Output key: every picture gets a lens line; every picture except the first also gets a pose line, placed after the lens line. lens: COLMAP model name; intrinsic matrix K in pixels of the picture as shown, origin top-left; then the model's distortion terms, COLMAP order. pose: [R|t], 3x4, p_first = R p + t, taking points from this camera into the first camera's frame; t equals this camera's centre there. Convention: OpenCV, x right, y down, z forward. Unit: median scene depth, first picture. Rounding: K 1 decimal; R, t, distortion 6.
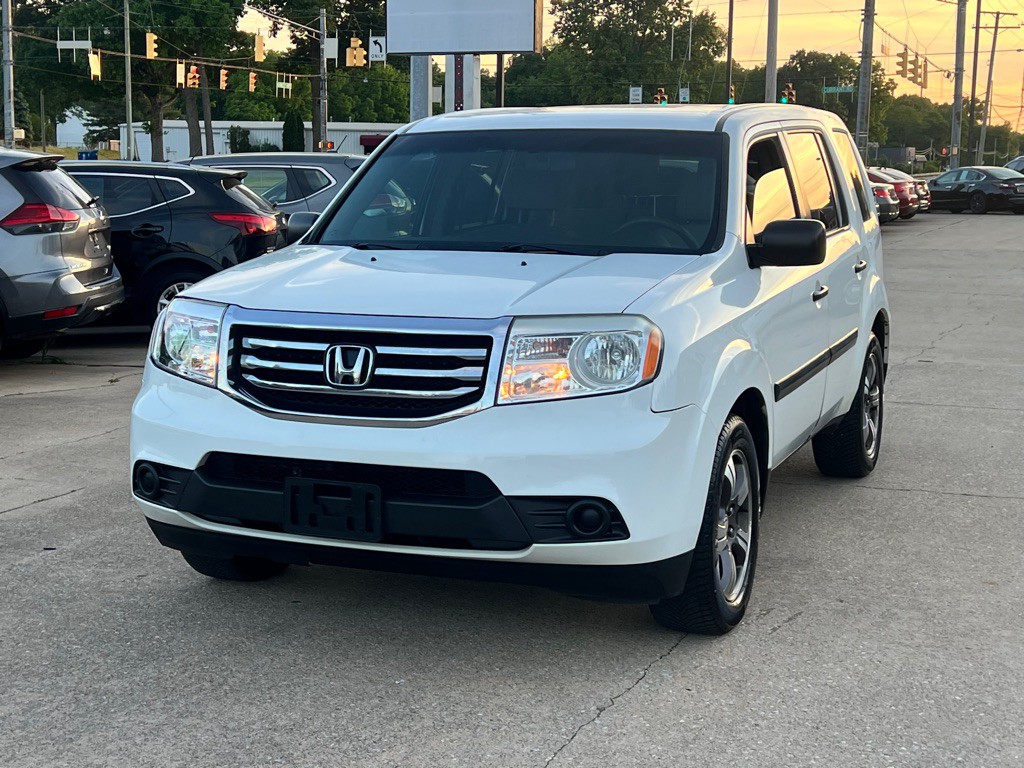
lens RADIAL K [[1543.7, 0, 512.0], [0, 1543.7, 384.0], [0, 0, 1]] dist [0.236518, -0.784405]
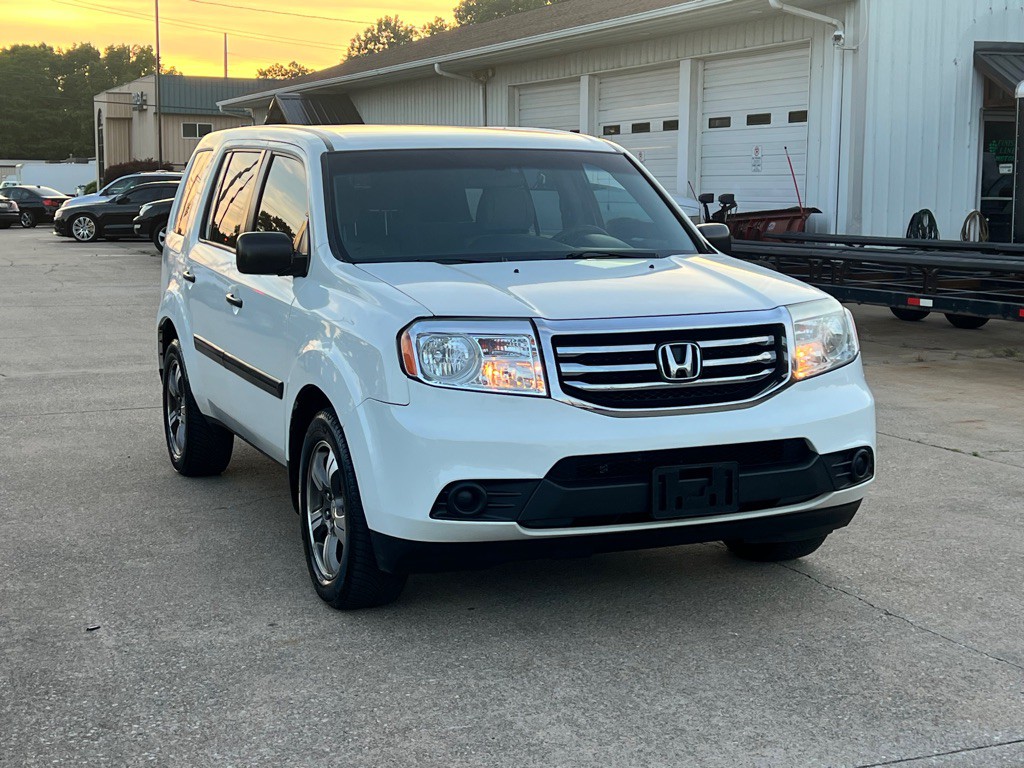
lens RADIAL K [[1543.7, 0, 512.0], [0, 1543.7, 384.0], [0, 0, 1]] dist [0.236518, -0.784405]
pose [[0.716779, -0.098606, 0.690293, -0.843184], [0.105015, 0.993925, 0.032934, -0.039411], [-0.689347, 0.048885, 0.722780, 0.246897]]
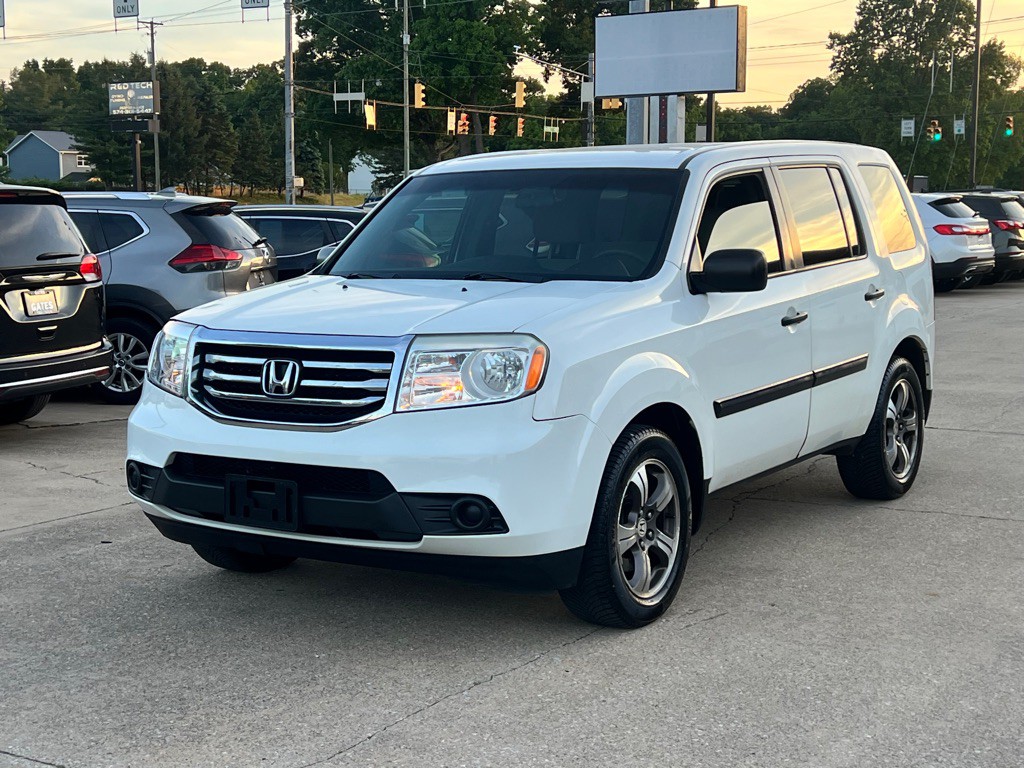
lens RADIAL K [[1543.7, 0, 512.0], [0, 1543.7, 384.0], [0, 0, 1]] dist [0.236518, -0.784405]
pose [[0.984009, 0.006667, -0.177996, 0.235551], [-0.011125, 0.999649, -0.024060, 0.016311], [0.177774, 0.025656, 0.983737, -0.088108]]
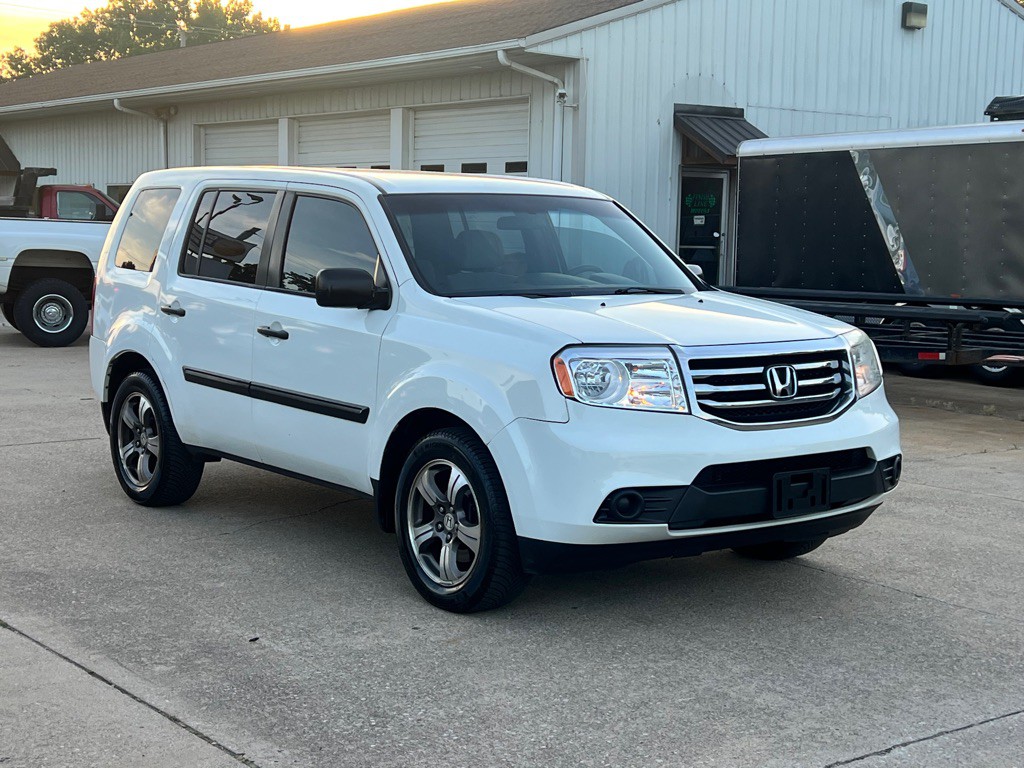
lens RADIAL K [[1543.7, 0, 512.0], [0, 1543.7, 384.0], [0, 0, 1]] dist [0.236518, -0.784405]
pose [[0.515488, -0.085515, 0.852619, -1.159250], [0.109089, 0.993461, 0.033686, -0.068418], [-0.849924, 0.075647, 0.521446, 0.455449]]
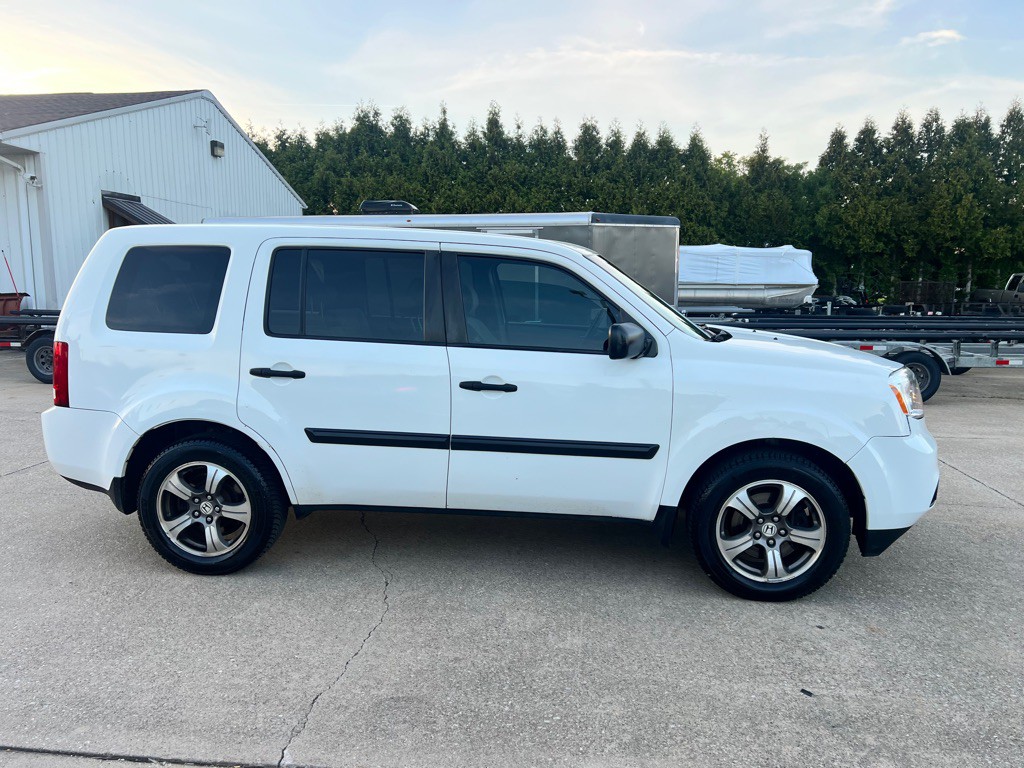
lens RADIAL K [[750.9, 0, 529.7], [0, 750.9, 402.4], [0, 0, 1]] dist [0.052842, -0.061748]
pose [[-0.262028, -0.166812, 0.950534, -0.770765], [0.129647, 0.969935, 0.205956, -0.210267], [-0.956312, 0.177201, -0.232524, 1.453381]]
